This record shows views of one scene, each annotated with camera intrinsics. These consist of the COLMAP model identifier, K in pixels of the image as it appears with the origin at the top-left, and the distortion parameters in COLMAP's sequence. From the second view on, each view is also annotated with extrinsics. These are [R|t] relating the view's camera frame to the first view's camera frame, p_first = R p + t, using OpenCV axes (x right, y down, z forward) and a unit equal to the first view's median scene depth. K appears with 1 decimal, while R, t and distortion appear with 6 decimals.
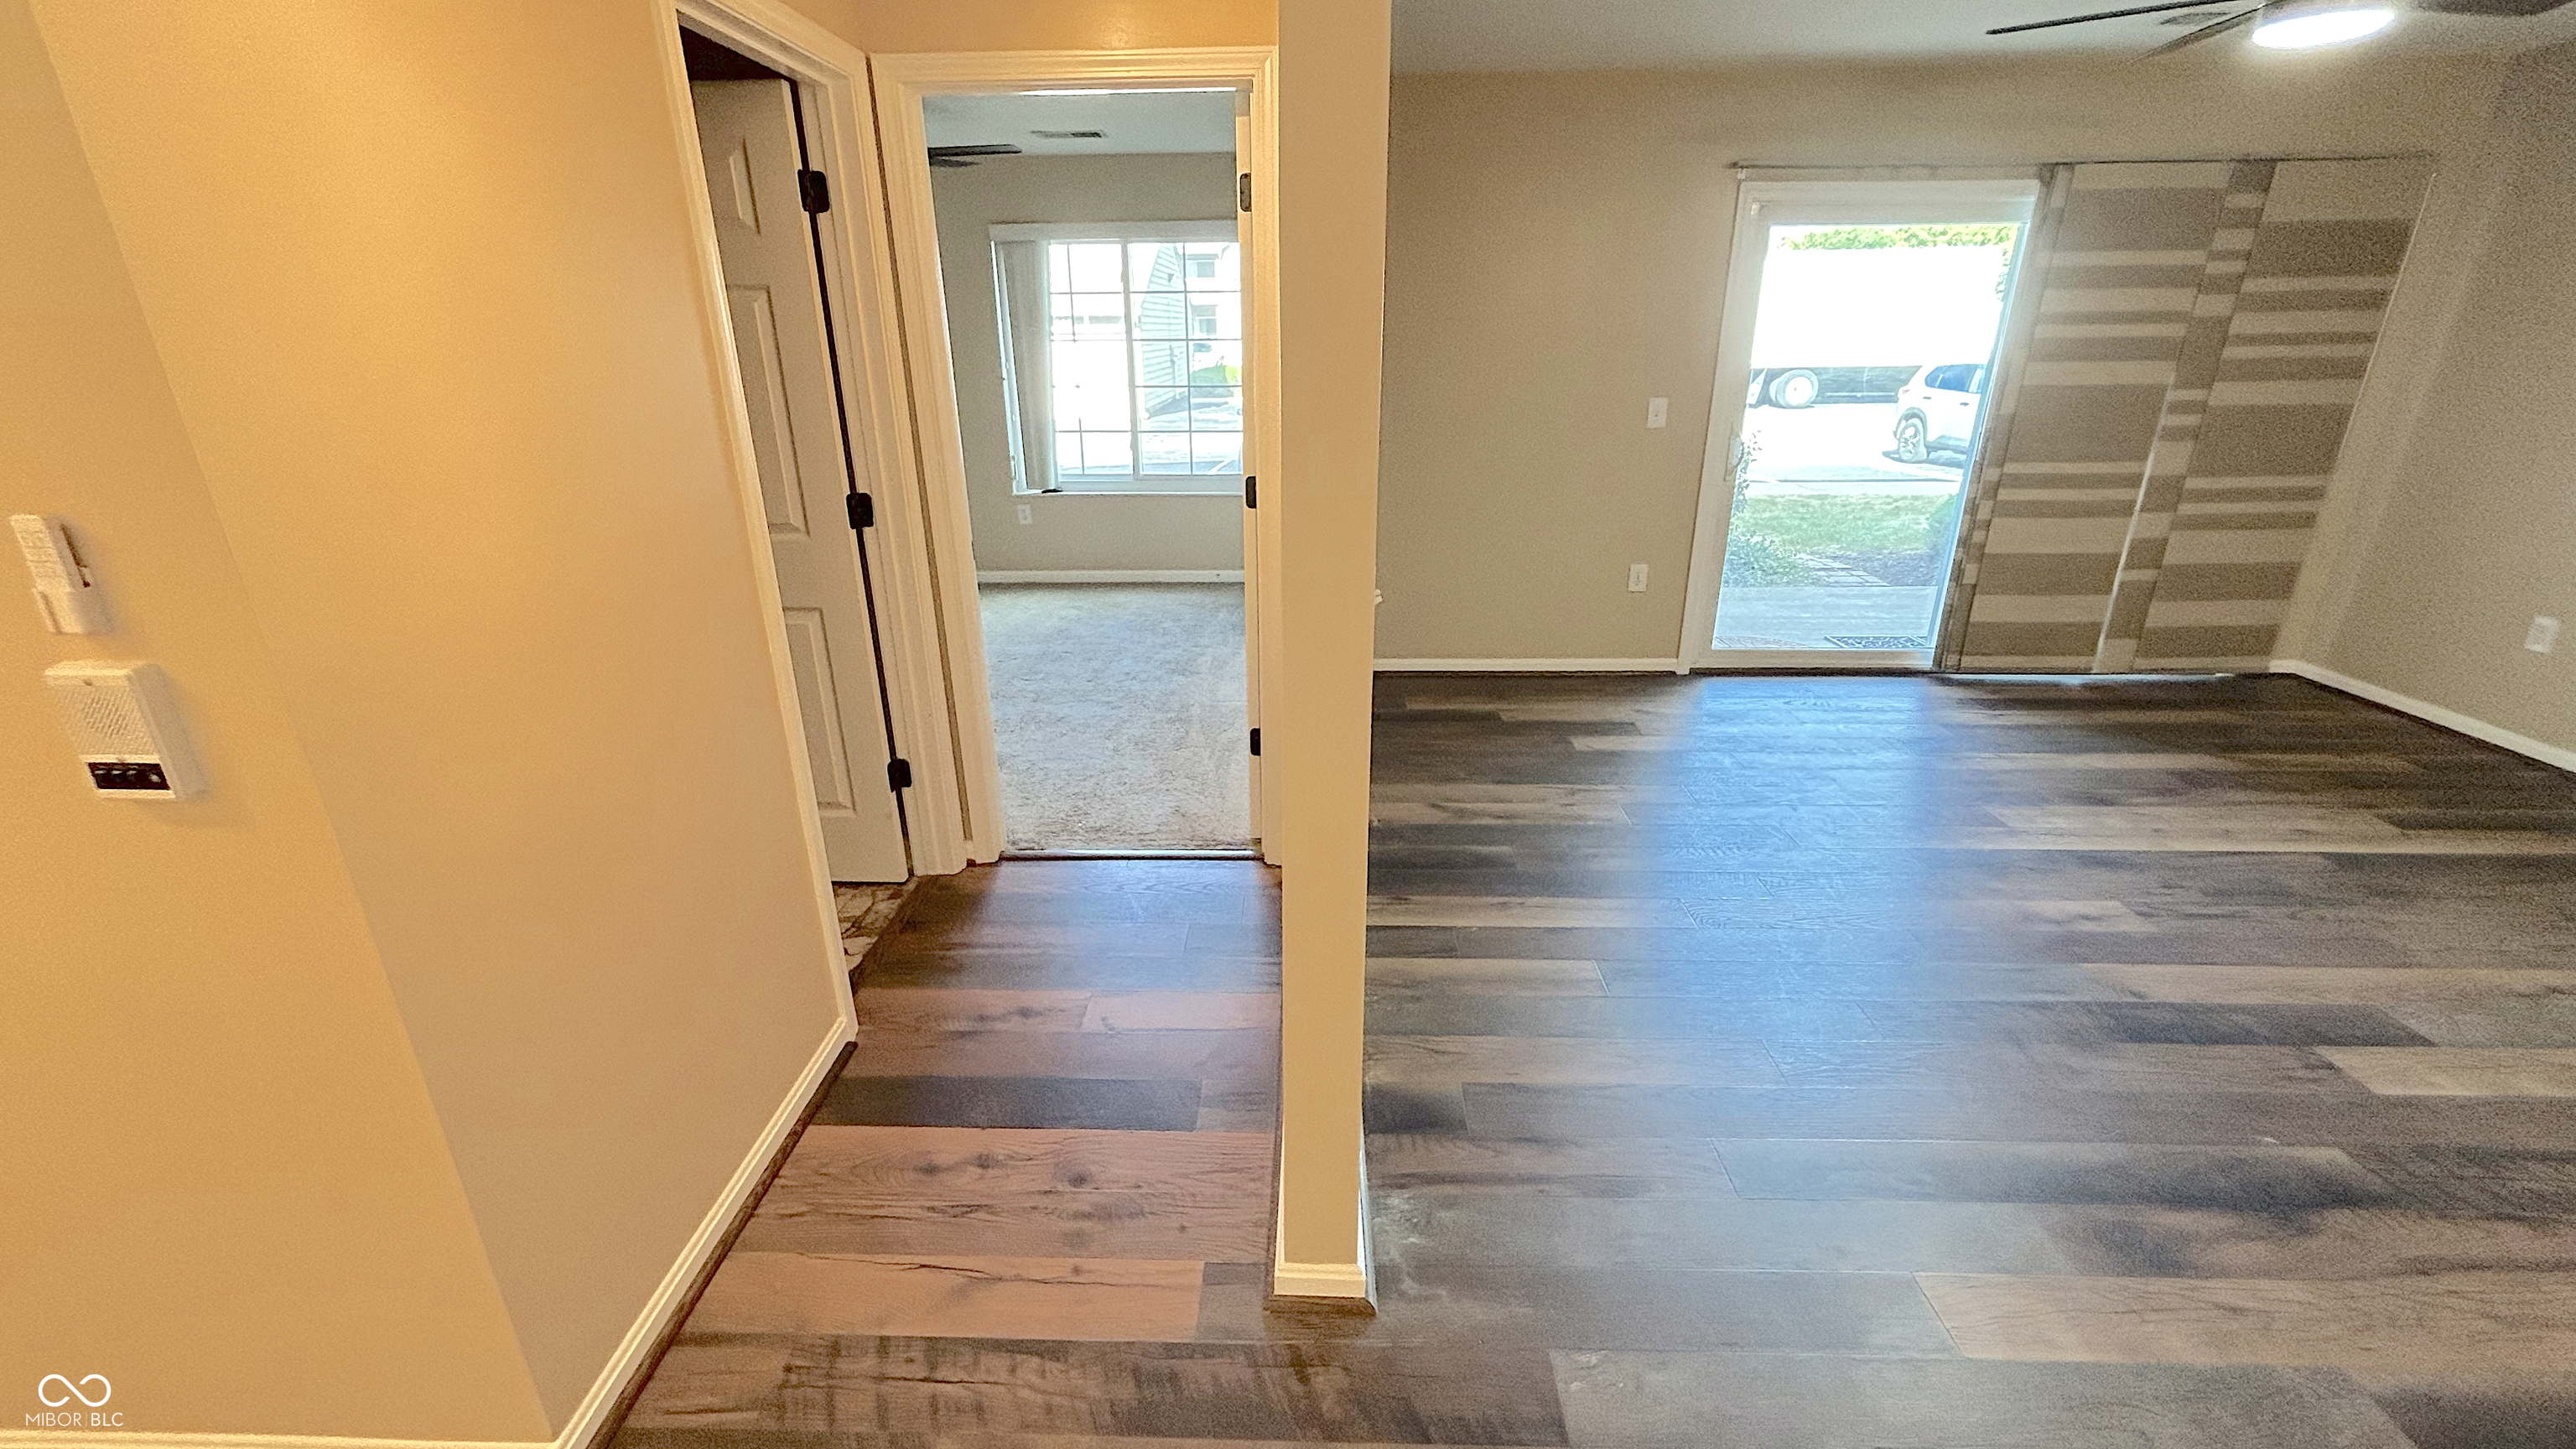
lens RADIAL K [[1048.4, 0, 1273.7], [0, 1048.4, 726.1], [0, 0, 1]] dist [0.001262, 0.000313]
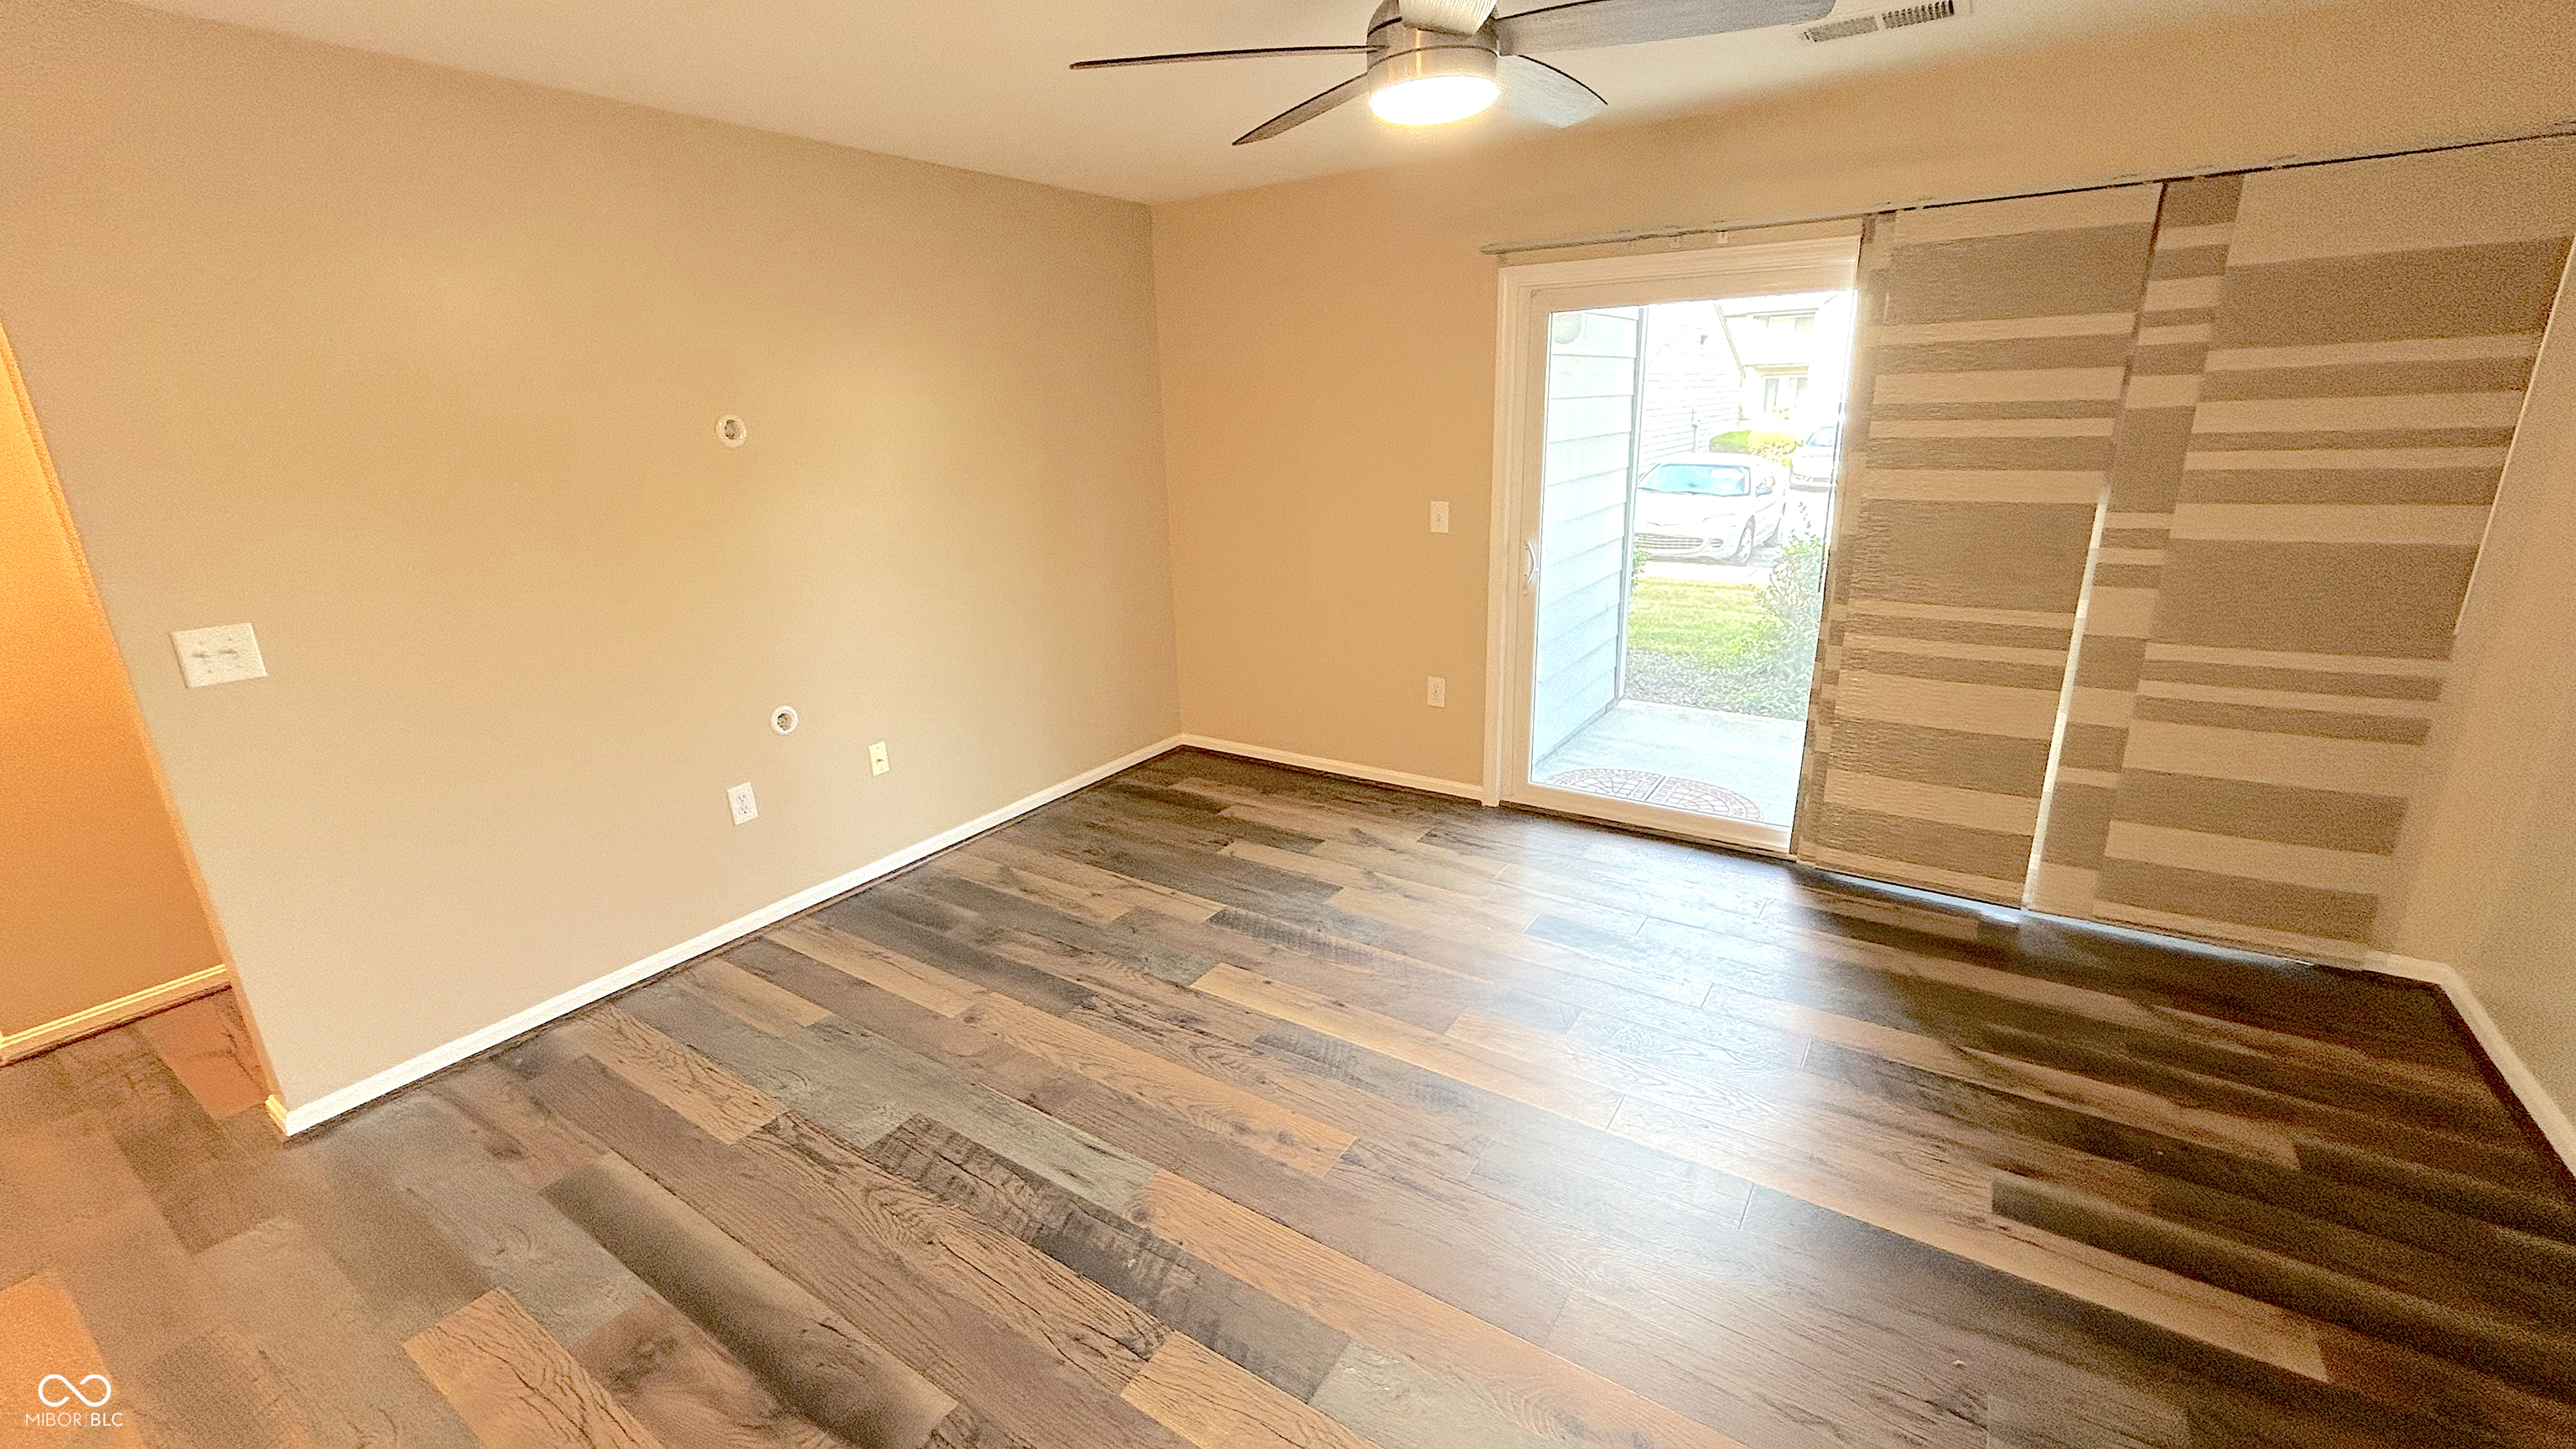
lens RADIAL K [[1048.4, 0, 1277.1], [0, 1048.4, 720.8], [0, 0, 1]] dist [0.001262, 0.000313]
pose [[0.847581, 0.136794, -0.512731, 0.766170], [-0.164618, 0.986316, -0.008982, -0.092725], [0.504487, 0.092018, 0.858502, 0.158861]]
